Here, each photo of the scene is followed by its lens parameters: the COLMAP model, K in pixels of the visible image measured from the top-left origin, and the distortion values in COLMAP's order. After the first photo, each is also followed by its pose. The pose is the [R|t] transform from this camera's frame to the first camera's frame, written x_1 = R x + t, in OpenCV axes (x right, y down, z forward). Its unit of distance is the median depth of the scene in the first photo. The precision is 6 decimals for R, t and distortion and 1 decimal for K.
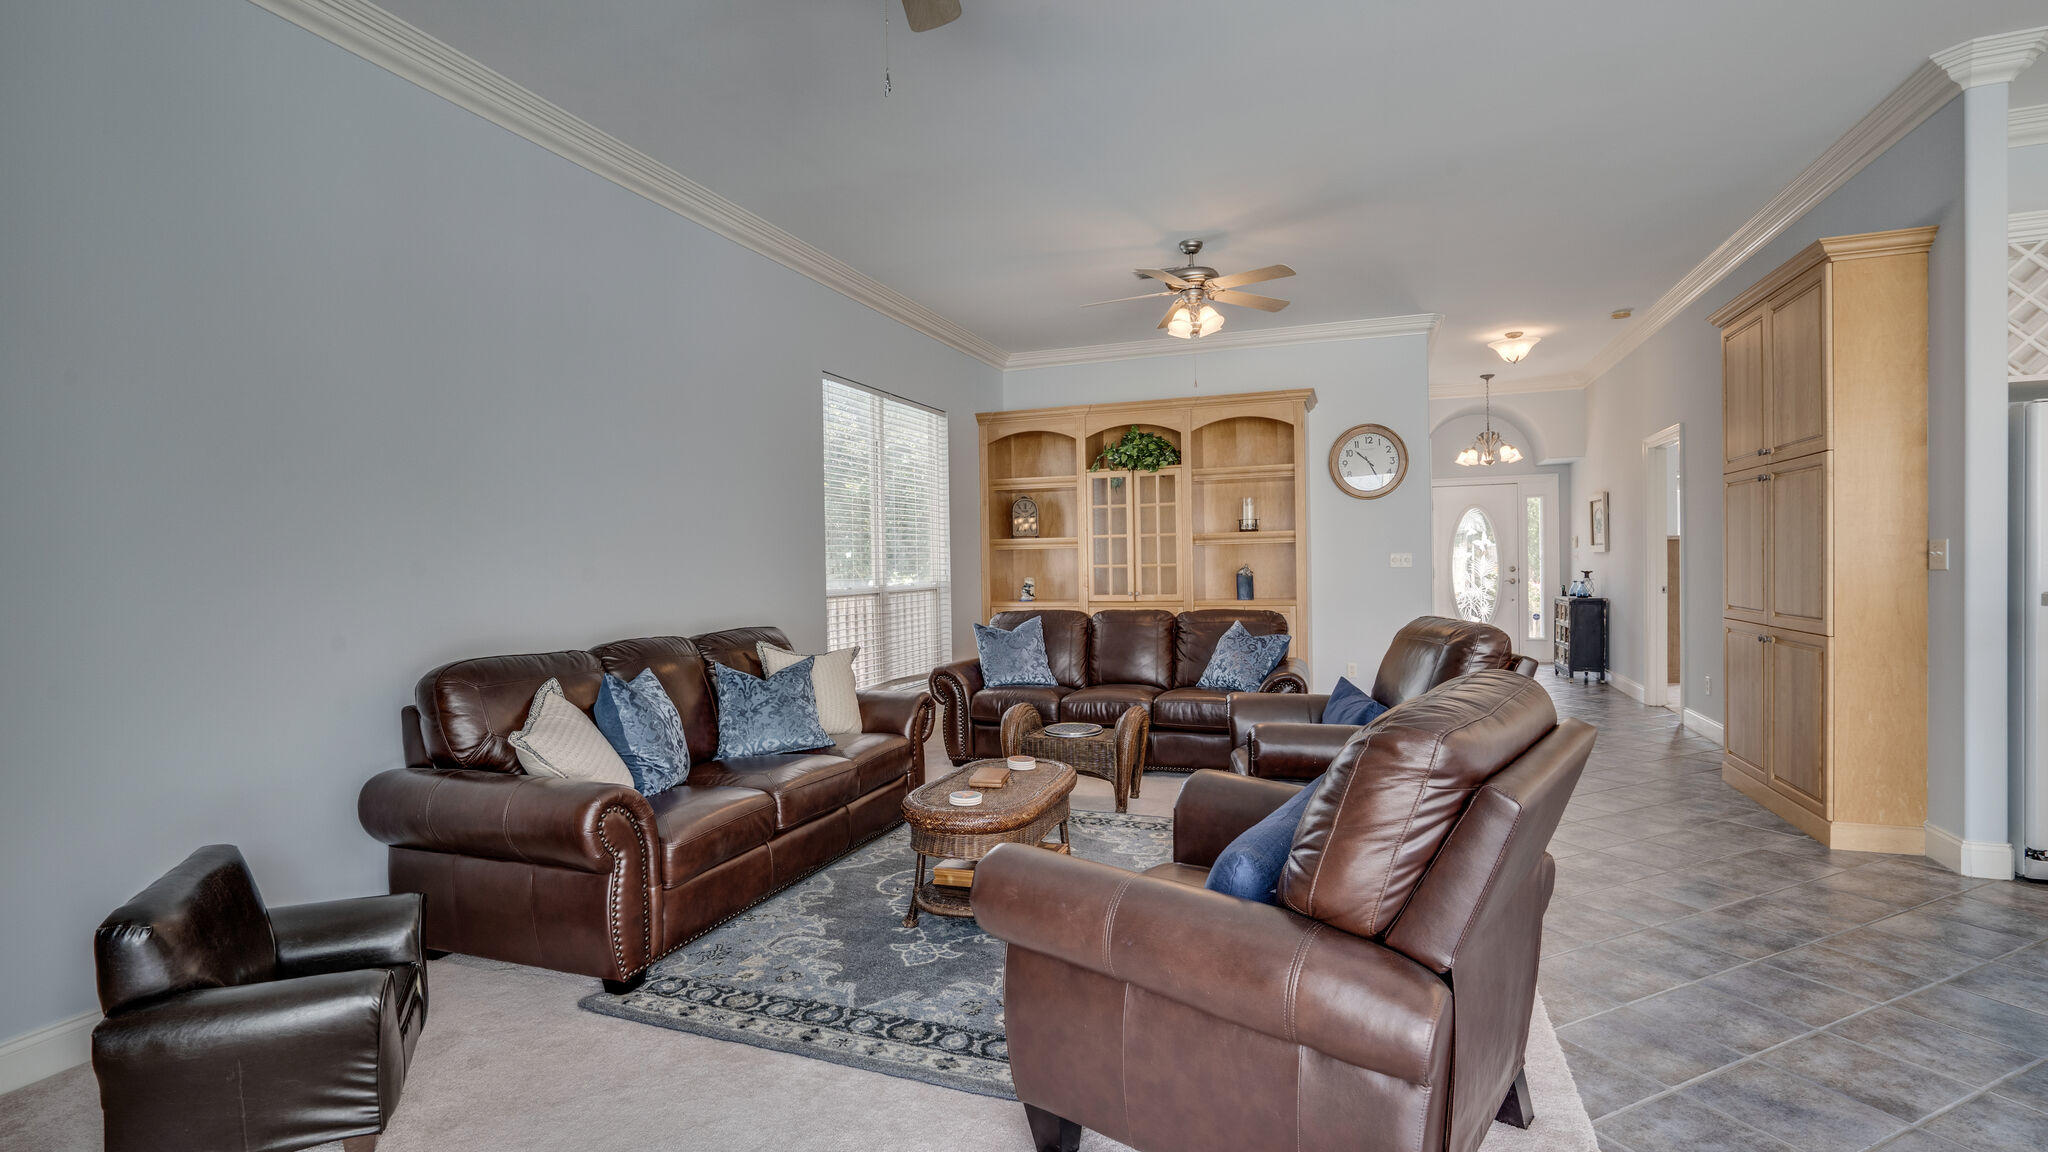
lens RADIAL K [[959.7, 0, 1021.6], [0, 959.7, 571.6], [0, 0, 1]] dist [-0.037516, 0.015112]
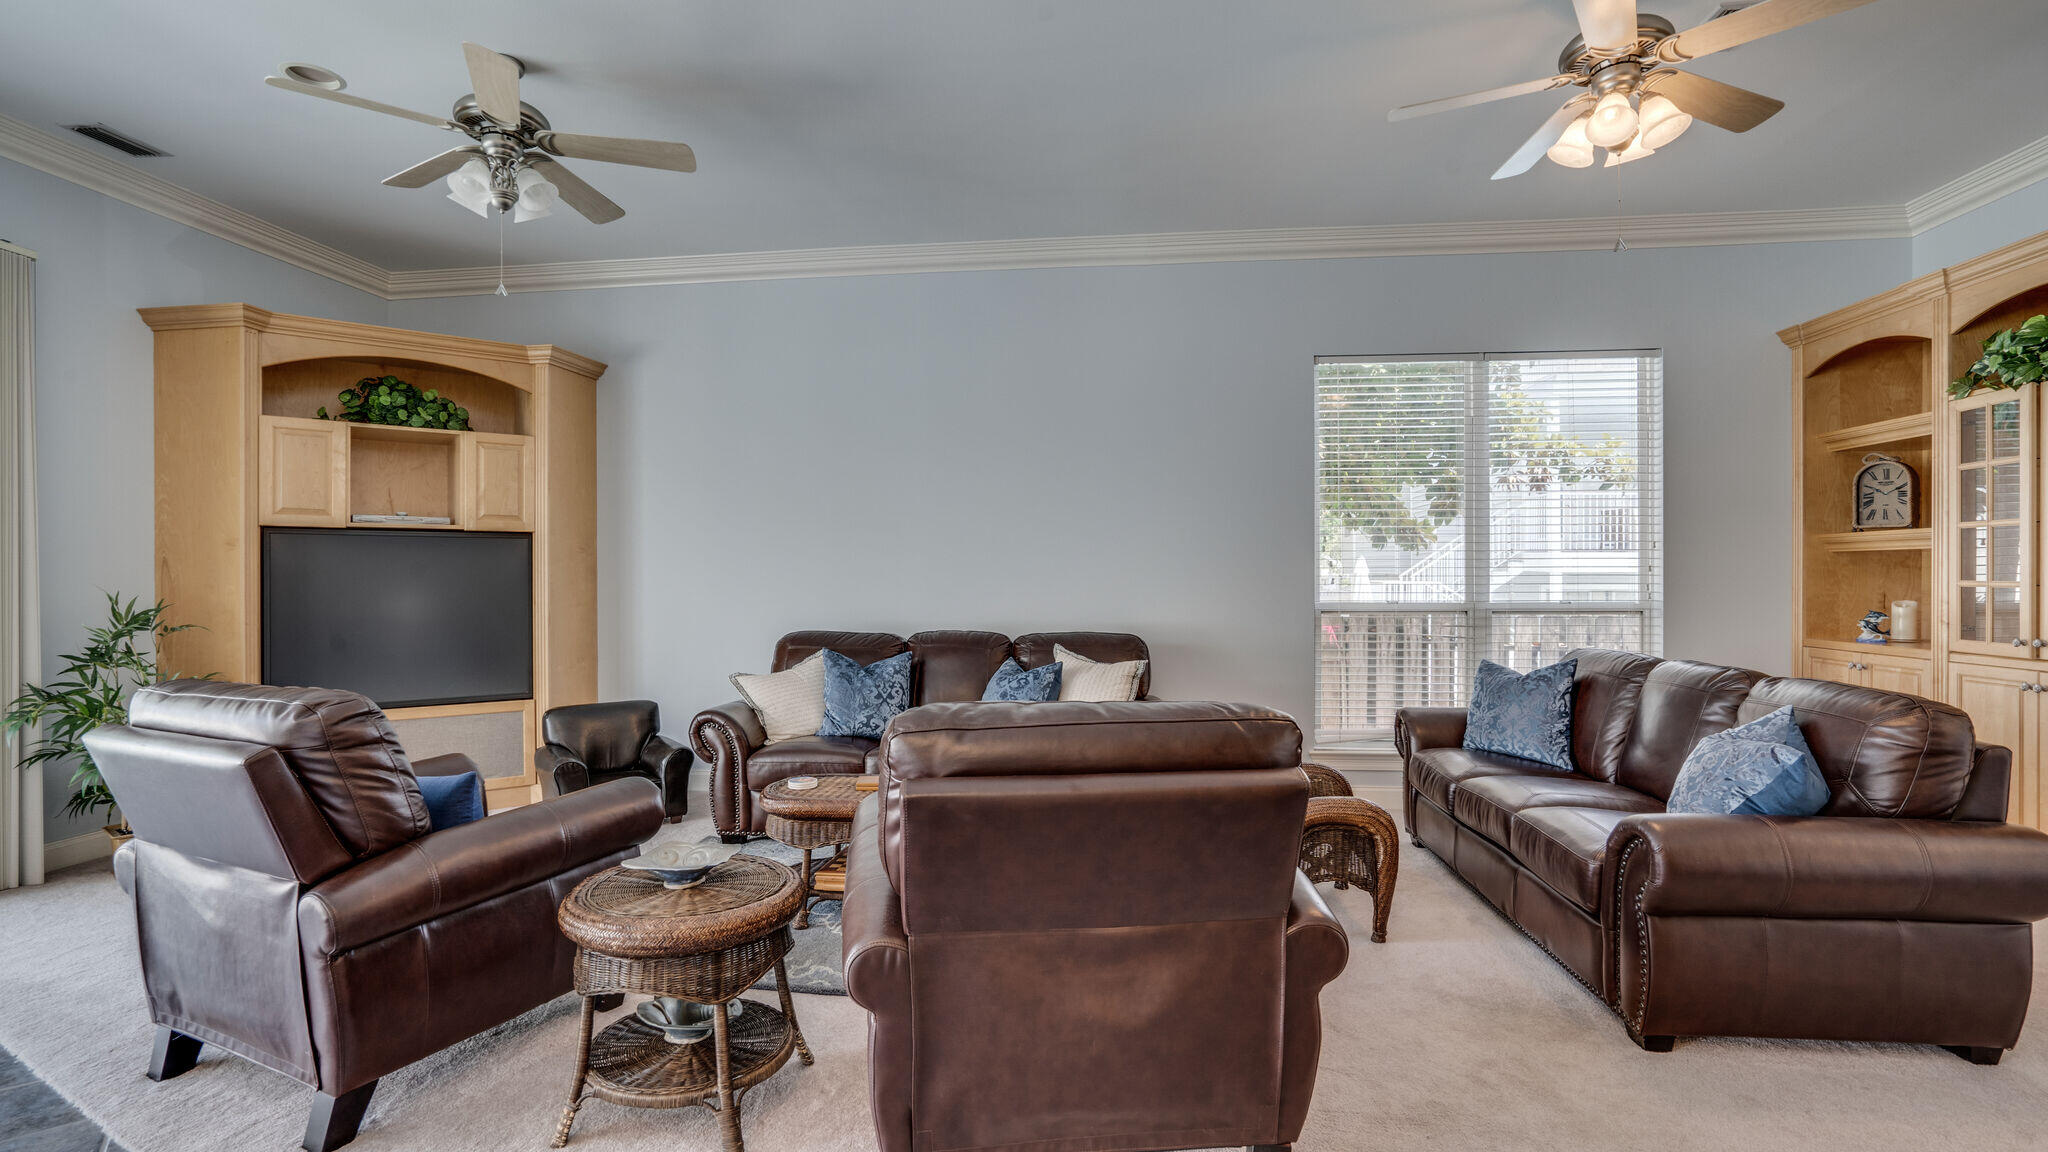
lens RADIAL K [[959.7, 0, 1023.7], [0, 959.7, 574.2], [0, 0, 1]] dist [-0.037516, 0.015112]
pose [[0.230973, 0.013451, -0.972867, 0.444335], [-0.010146, 0.999883, 0.011416, -0.011184], [0.972907, 0.007234, 0.231083, 0.397762]]
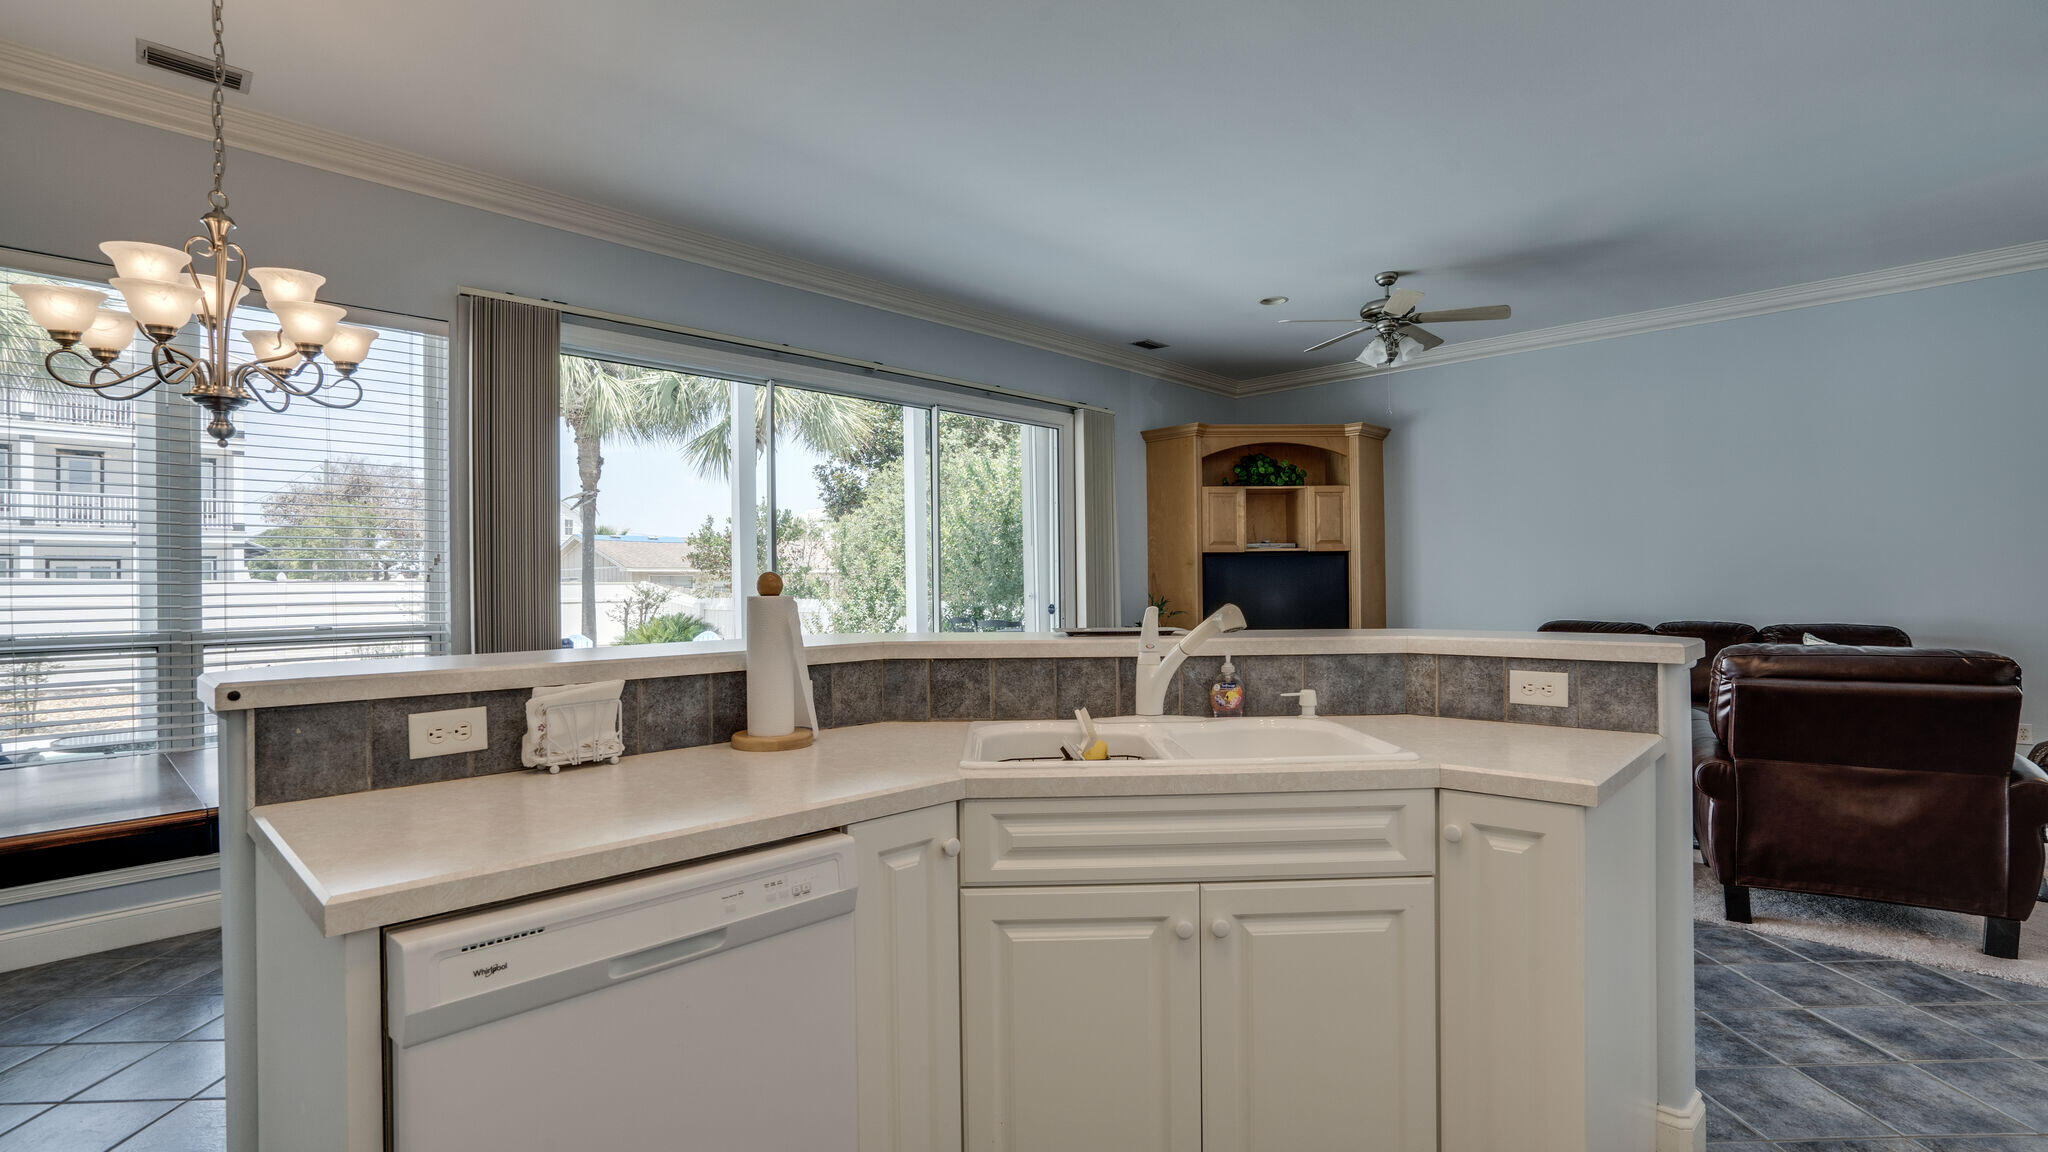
lens RADIAL K [[959.7, 0, 1009.3], [0, 959.7, 581.6], [0, 0, 1]] dist [-0.037516, 0.015112]
pose [[-0.402167, 0.016427, -0.915419, 0.683003], [0.010464, 0.999856, 0.013346, -0.014156], [0.915506, -0.004211, -0.402281, 0.316591]]
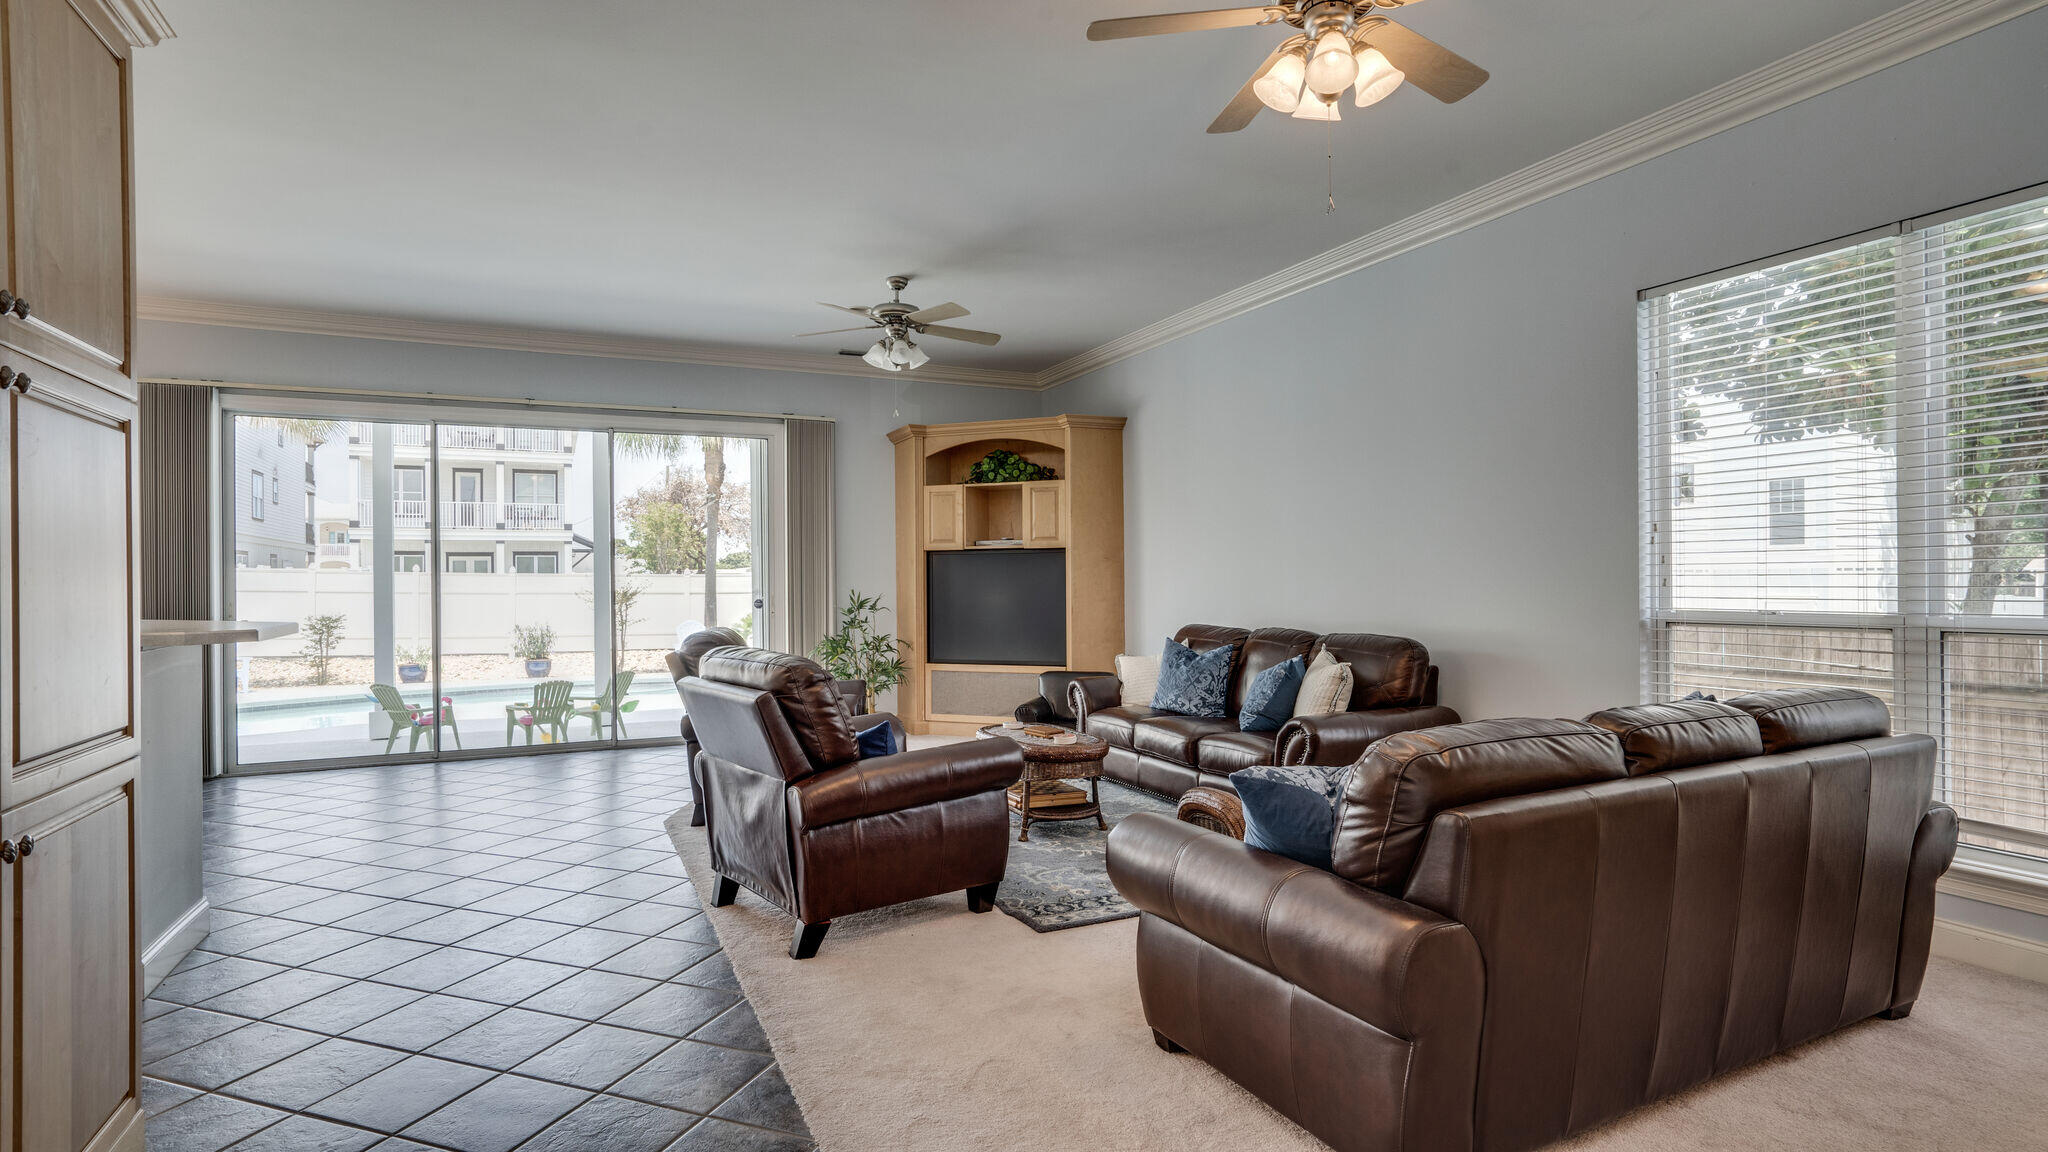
lens RADIAL K [[1034.8, 0, 1016.8], [0, 1034.8, 585.0], [0, 0, 1]] dist [-0.019849, 0.000949]
pose [[-0.709749, 0.021135, -0.704138, 0.466211], [0.010103, 0.999752, 0.019824, -0.013230], [0.704383, 0.006956, -0.709786, 0.790468]]
